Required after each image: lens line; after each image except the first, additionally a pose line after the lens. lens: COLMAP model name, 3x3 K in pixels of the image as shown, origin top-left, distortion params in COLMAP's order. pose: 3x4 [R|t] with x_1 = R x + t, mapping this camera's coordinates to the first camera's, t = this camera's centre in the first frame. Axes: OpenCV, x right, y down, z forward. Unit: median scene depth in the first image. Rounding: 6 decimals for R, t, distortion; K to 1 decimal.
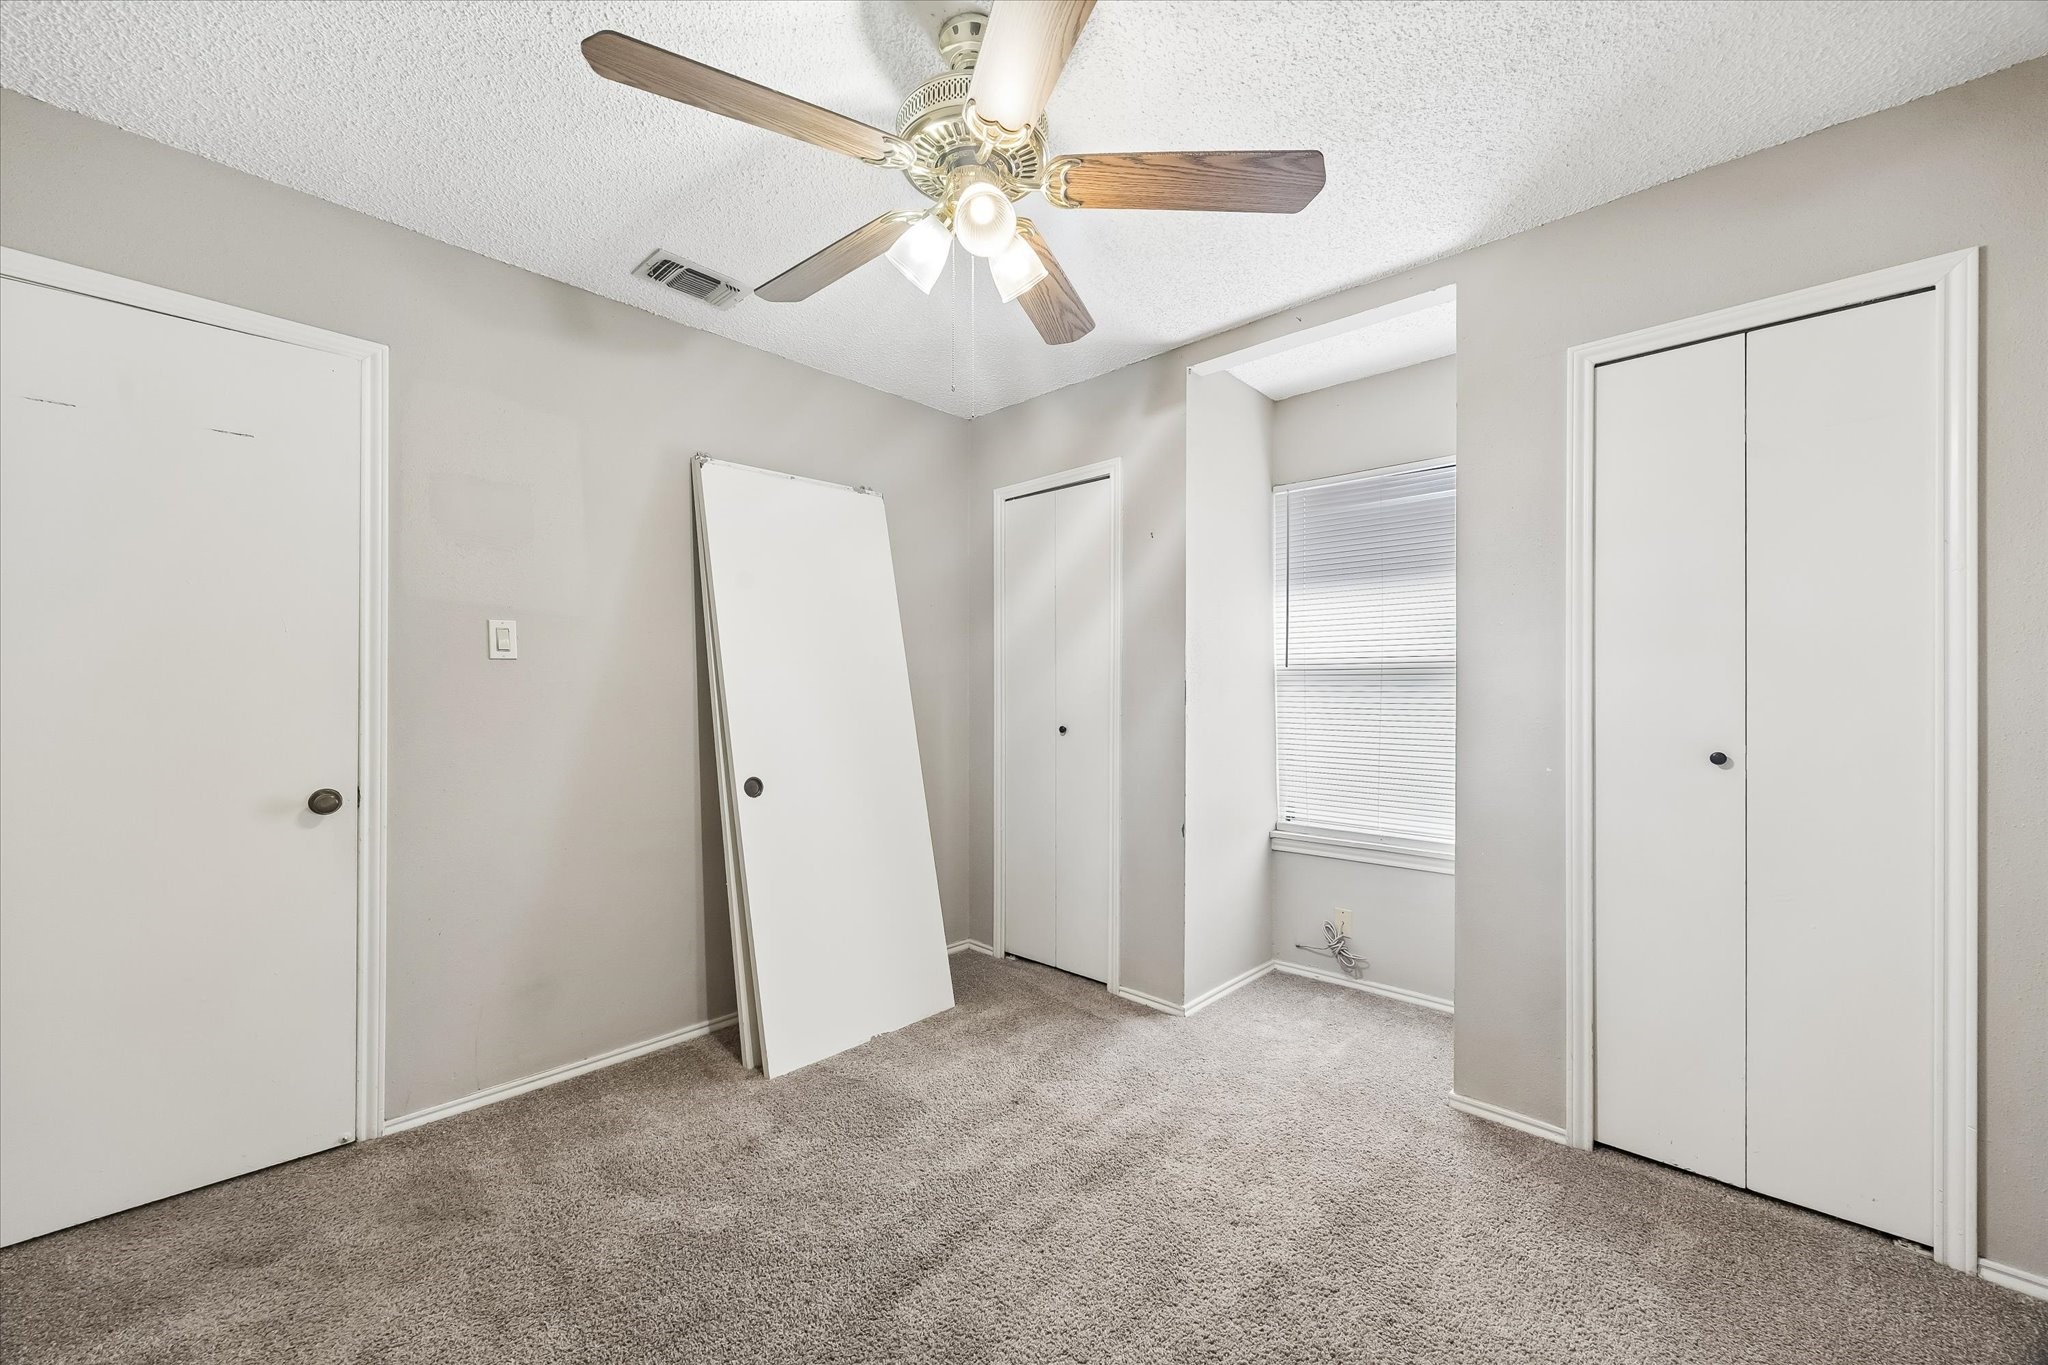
lens RADIAL K [[788.3, 0, 1023.6], [0, 788.3, 696.6], [0, 0, 1]] dist [-0.000173, 0.000081]
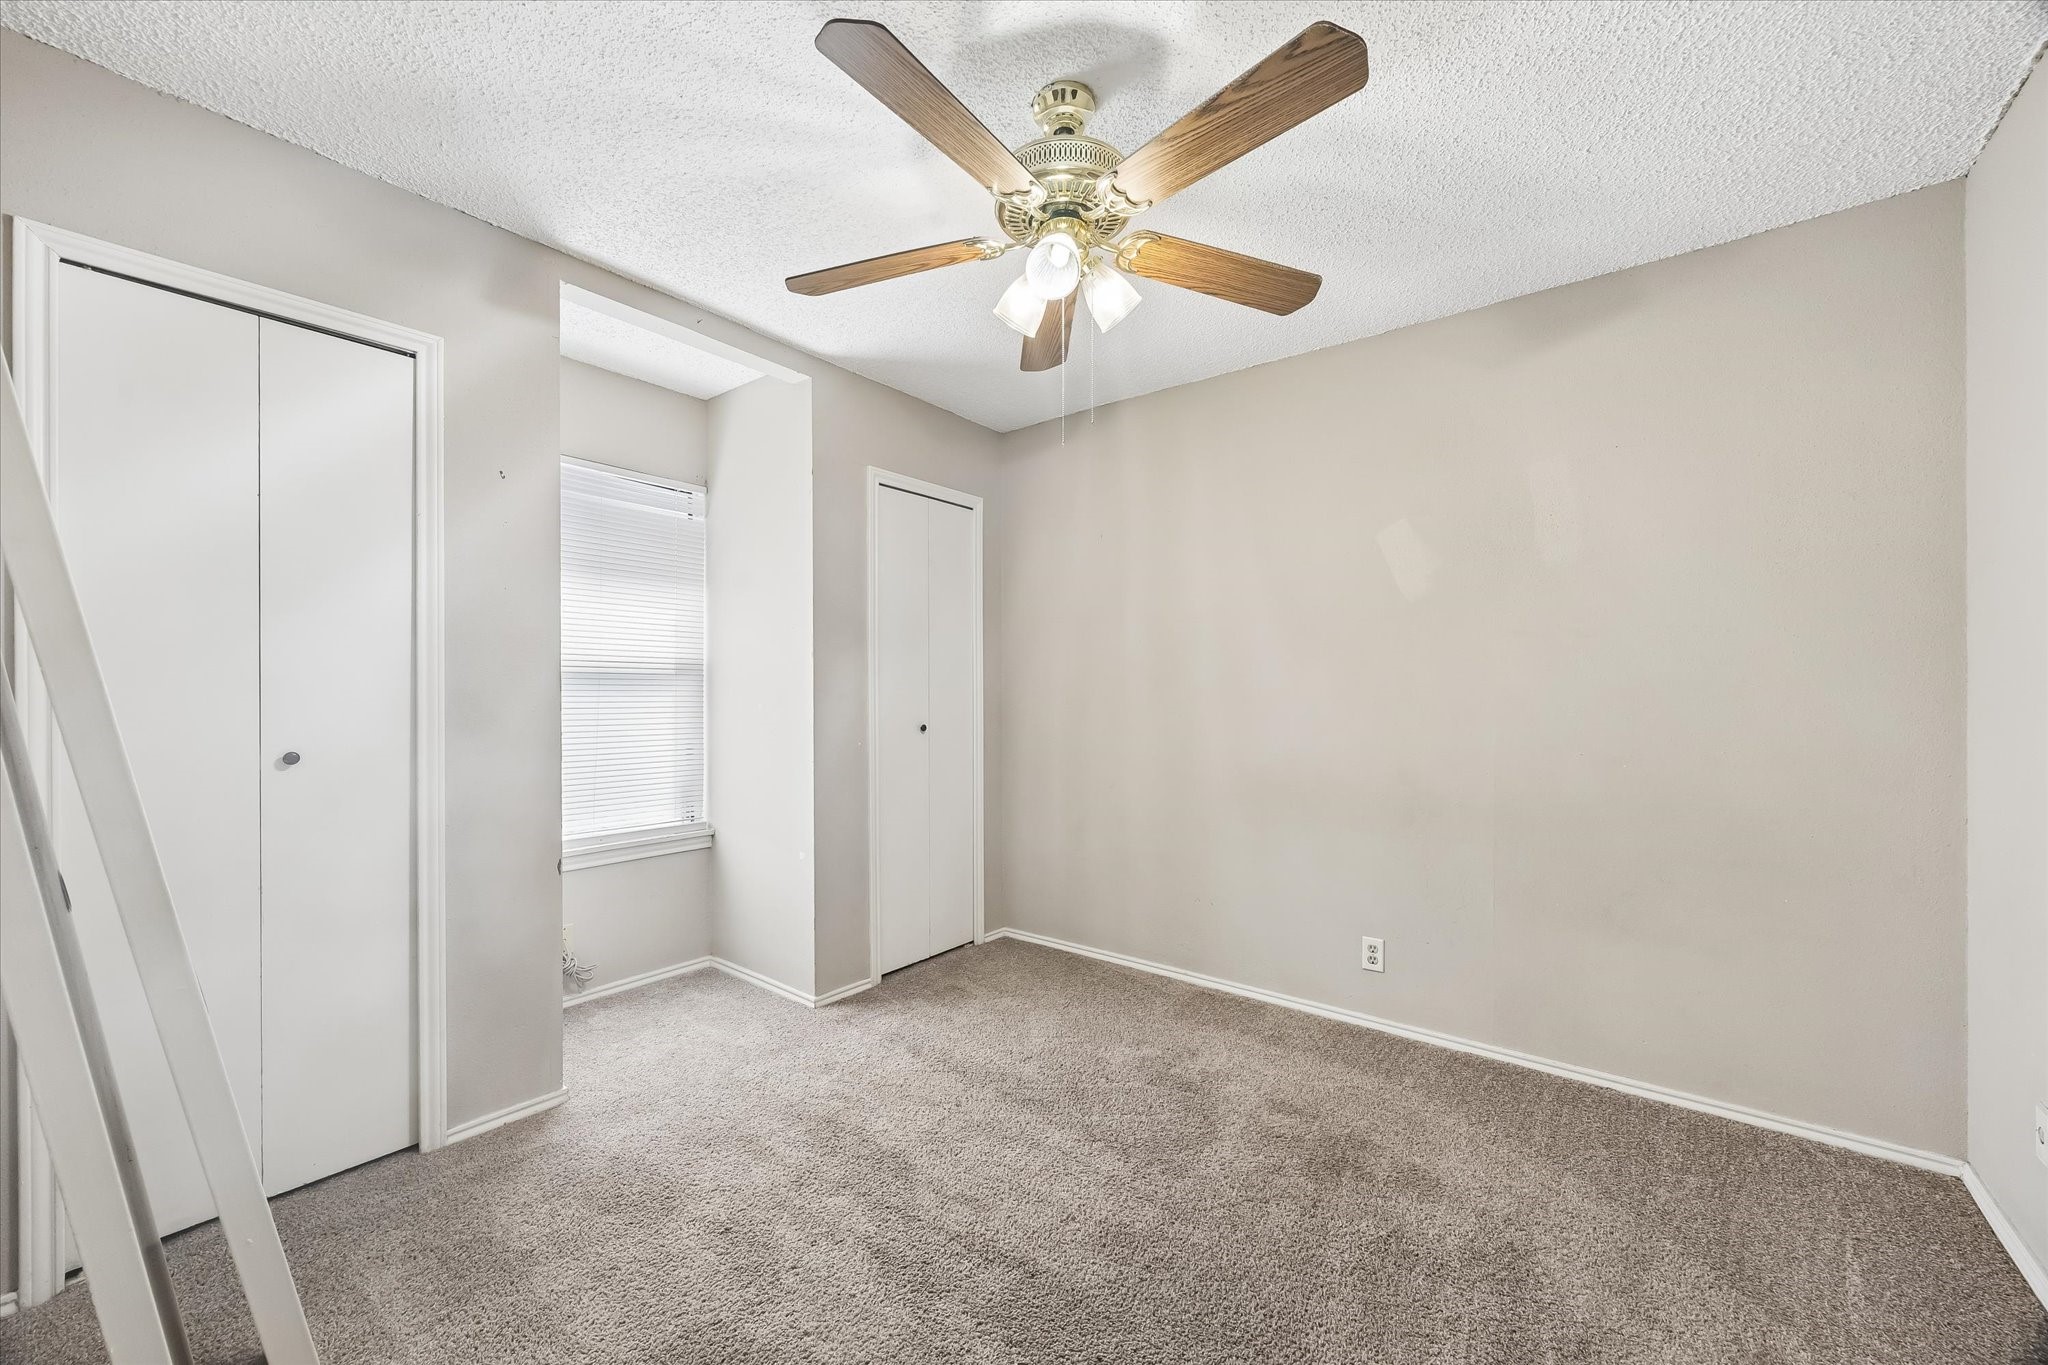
lens RADIAL K [[788.3, 0, 1021.2], [0, 788.3, 683.2], [0, 0, 1]] dist [-0.000173, 0.000081]
pose [[-0.082194, 0.005941, 0.996599, -0.809071], [0.000339, 0.999982, -0.005933, -0.009766], [-0.996616, -0.000150, -0.082194, 0.787553]]
